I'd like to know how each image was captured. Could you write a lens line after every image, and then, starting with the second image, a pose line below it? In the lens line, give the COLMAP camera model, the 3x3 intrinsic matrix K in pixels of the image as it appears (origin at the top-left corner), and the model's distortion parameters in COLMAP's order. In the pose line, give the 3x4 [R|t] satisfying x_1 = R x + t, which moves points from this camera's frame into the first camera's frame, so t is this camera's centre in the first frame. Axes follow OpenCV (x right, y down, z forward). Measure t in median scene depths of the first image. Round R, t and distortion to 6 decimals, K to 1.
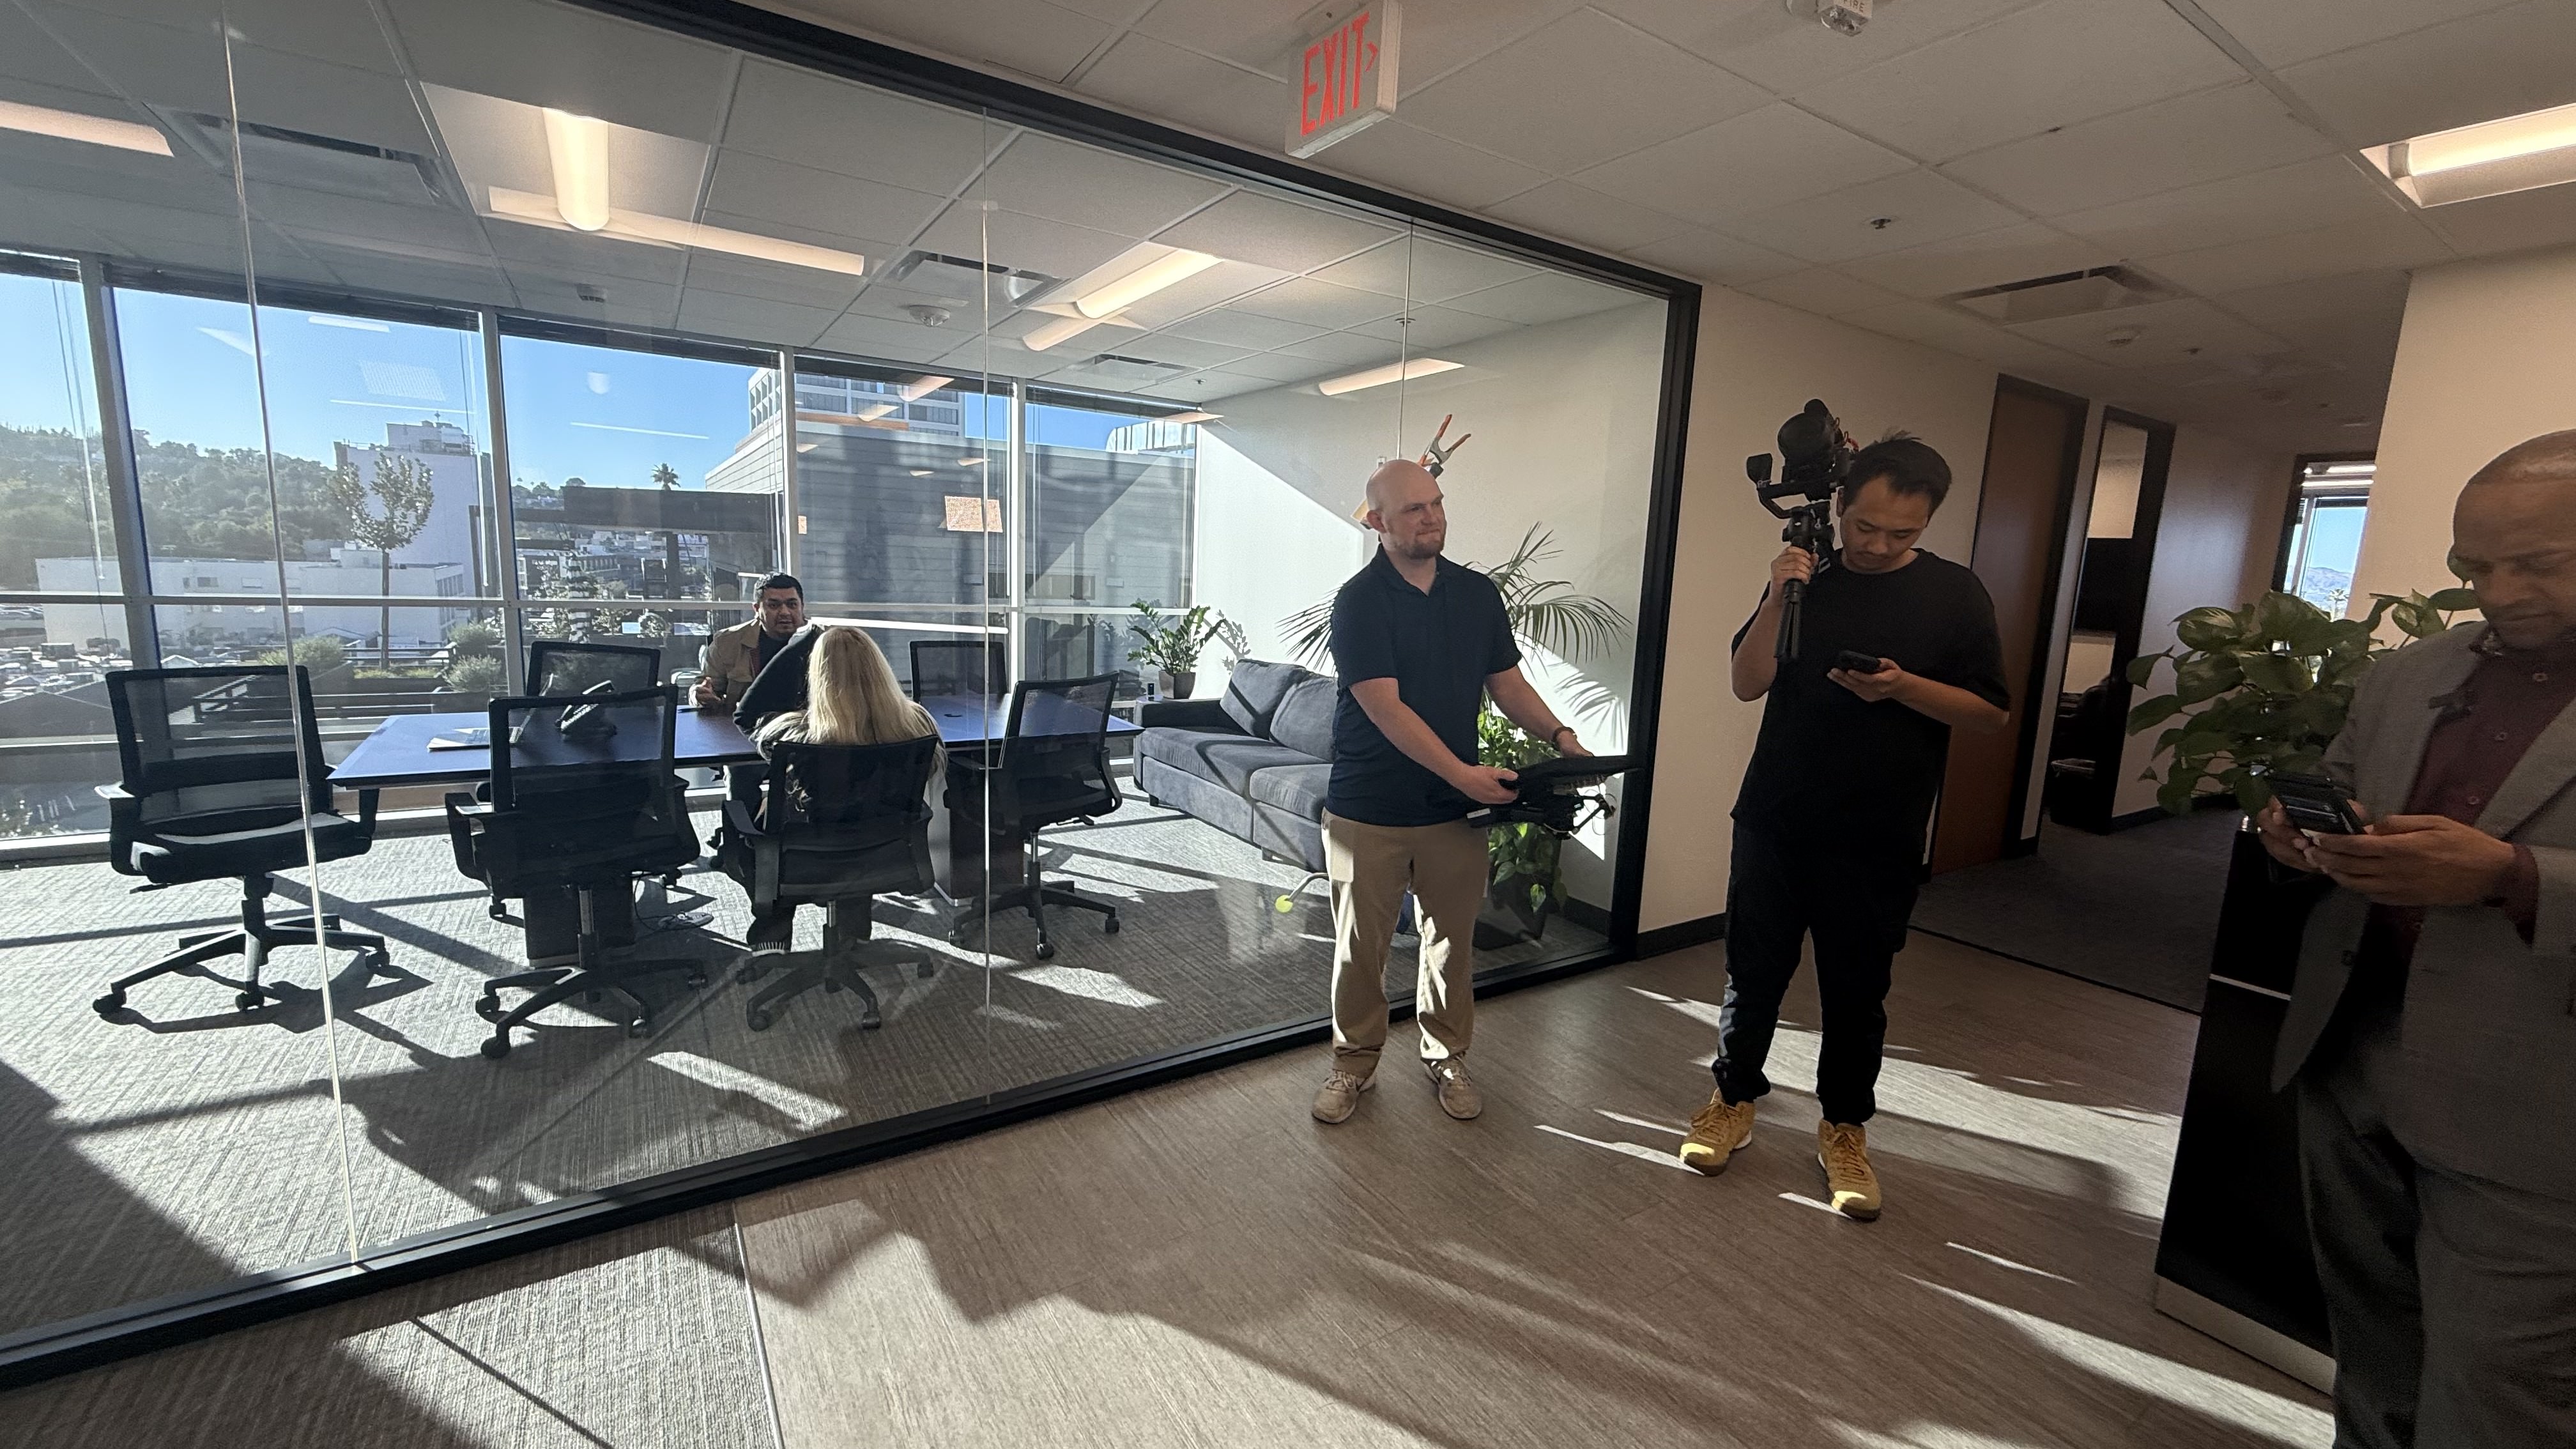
lens RADIAL K [[1044.9, 0, 1291.4], [0, 1044.9, 730.1], [0, 0, 1]] dist [0.000438, 0.000037]
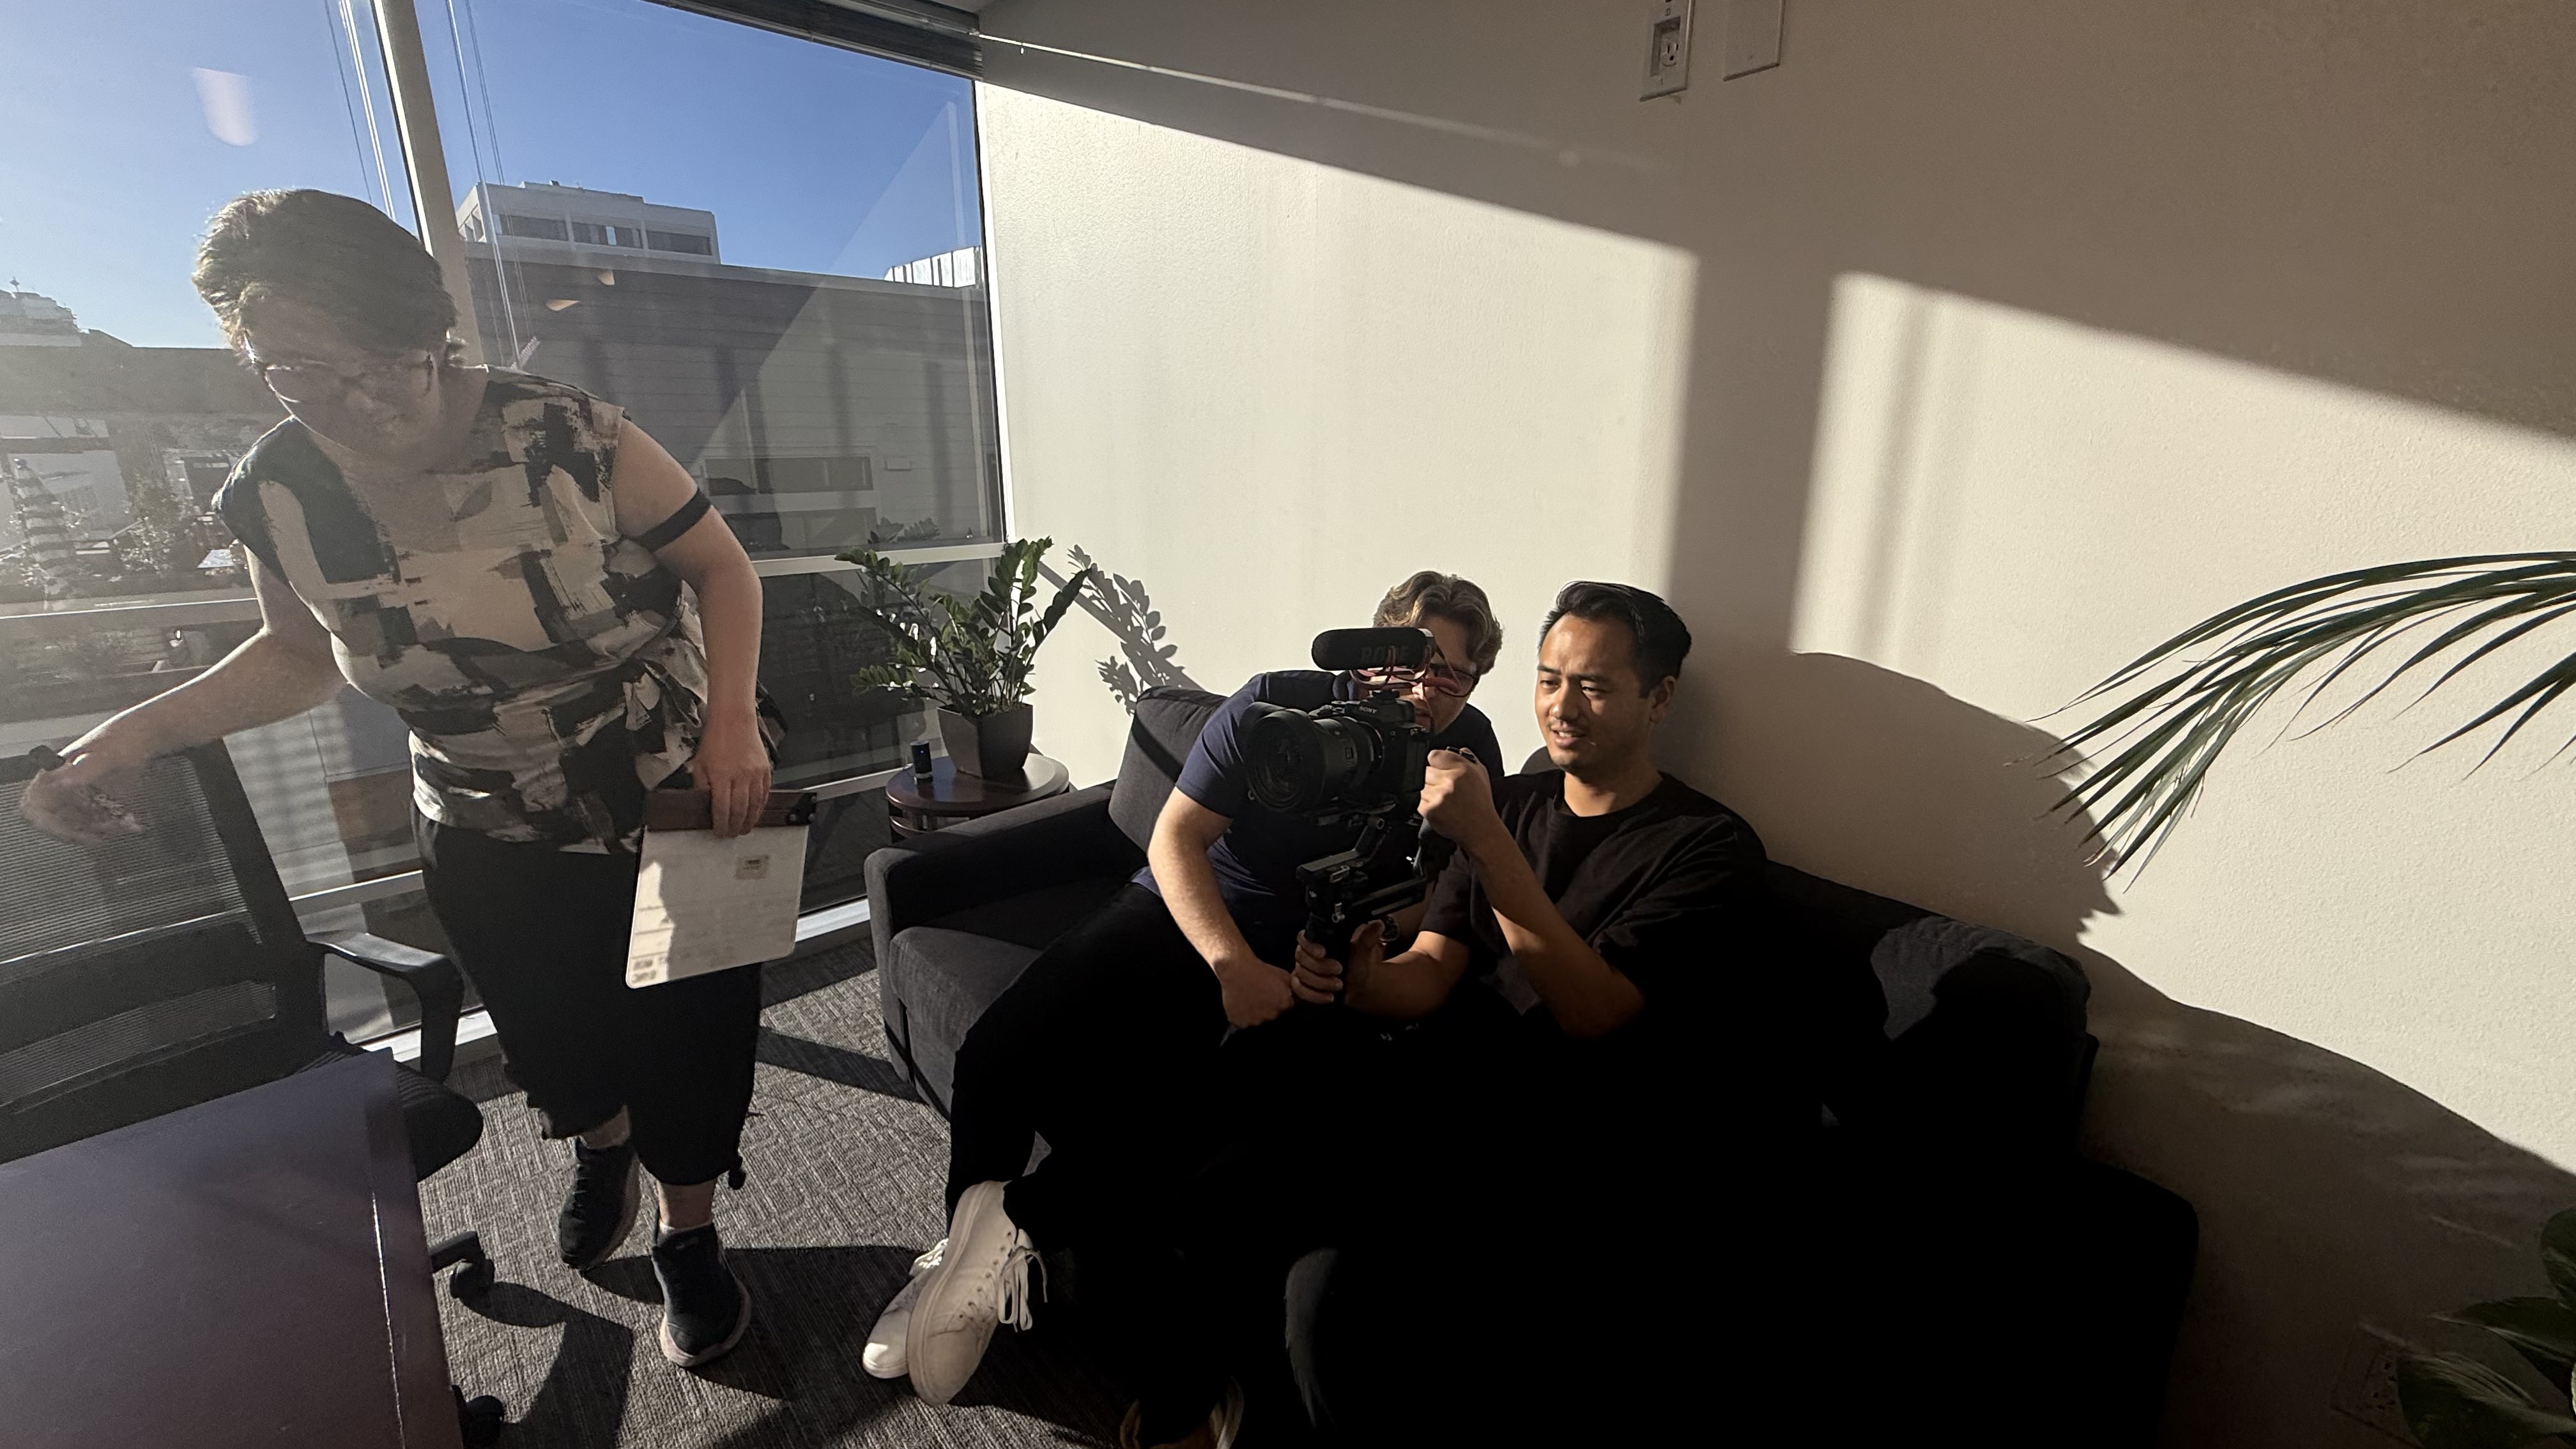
lens RADIAL K [[1044.9, 0, 1289.5], [0, 1044.9, 725.7], [0, 0, 1]] dist [0.000438, 0.000037]
pose [[0.988119, -0.091246, 0.123673, -0.045455], [0.074115, 0.987840, 0.136674, -0.094949], [-0.134640, -0.125885, 0.982866, 0.593912]]
